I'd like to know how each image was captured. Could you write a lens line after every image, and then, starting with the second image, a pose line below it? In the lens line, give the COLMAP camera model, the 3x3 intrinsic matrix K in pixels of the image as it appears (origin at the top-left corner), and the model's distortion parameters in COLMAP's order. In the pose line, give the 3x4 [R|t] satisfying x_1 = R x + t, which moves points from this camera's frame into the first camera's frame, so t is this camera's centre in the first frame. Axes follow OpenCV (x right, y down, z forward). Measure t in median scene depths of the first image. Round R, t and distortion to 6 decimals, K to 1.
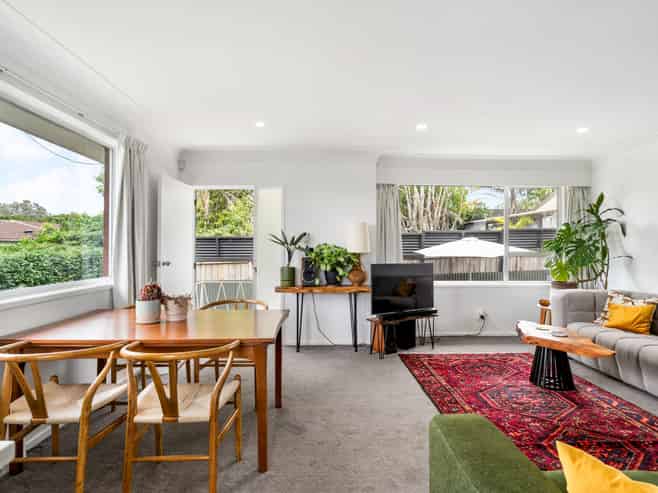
lens RADIAL K [[375.9, 0, 325.7], [0, 375.9, 235.6], [0, 0, 1]] dist [-0.005024, 0.014940]
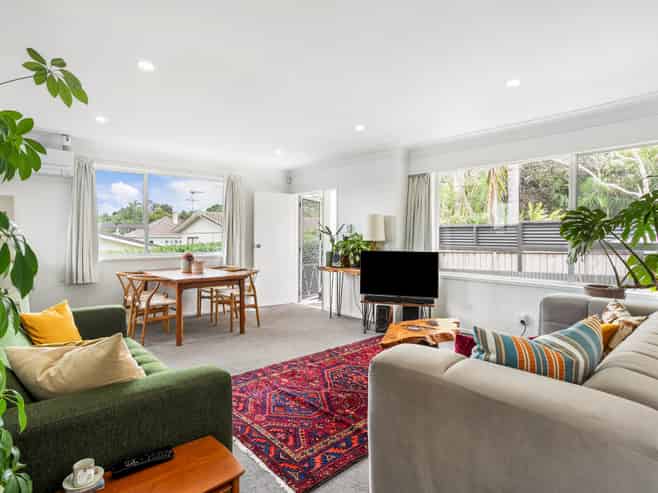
lens RADIAL K [[375.9, 0, 325.7], [0, 375.9, 235.6], [0, 0, 1]] dist [-0.005024, 0.014940]
pose [[0.615790, -0.006530, -0.787883, 0.893930], [0.017138, 0.999840, 0.005108, 0.022552], [0.787724, -0.016648, 0.615803, 0.195493]]
